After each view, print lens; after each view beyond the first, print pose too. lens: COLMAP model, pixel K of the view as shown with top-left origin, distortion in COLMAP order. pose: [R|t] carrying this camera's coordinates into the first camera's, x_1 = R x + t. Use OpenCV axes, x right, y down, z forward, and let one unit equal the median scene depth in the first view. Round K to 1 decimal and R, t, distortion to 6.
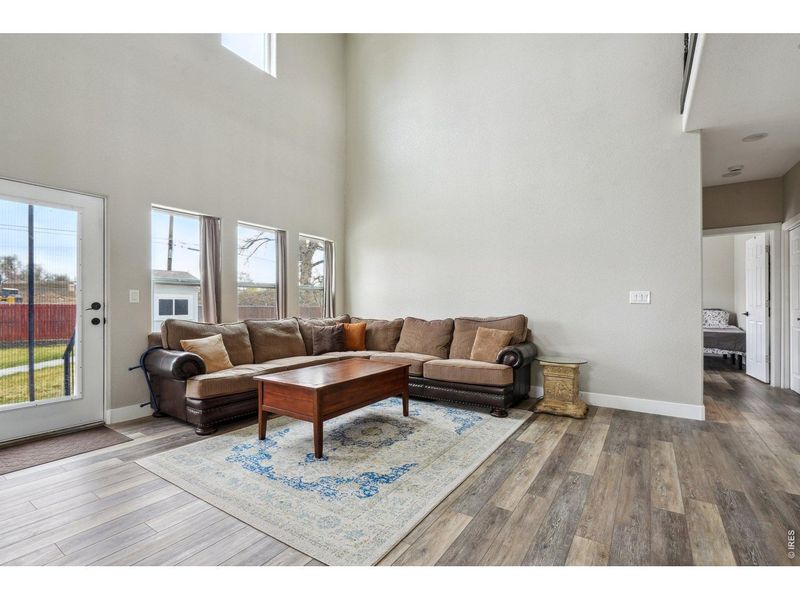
lens RADIAL K [[370.7, 0, 395.9], [0, 370.7, 302.5], [0, 0, 1]] dist [-0.005071, 0.000685]
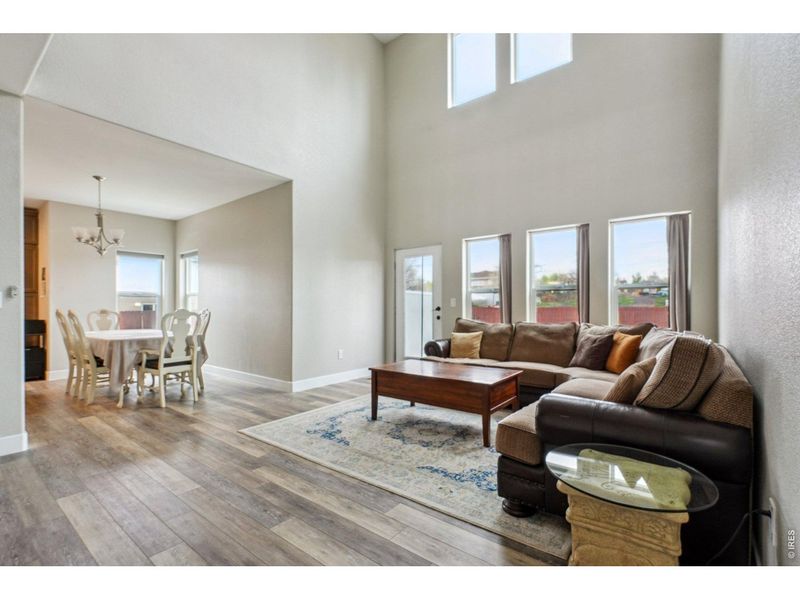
lens RADIAL K [[370.7, 0, 397.9], [0, 370.7, 303.8], [0, 0, 1]] dist [-0.005071, 0.000685]
pose [[-0.065489, -0.010128, -0.997802, 1.119398], [0.003206, 0.999941, -0.010360, 0.005711], [0.997848, -0.003878, -0.065453, 1.144587]]
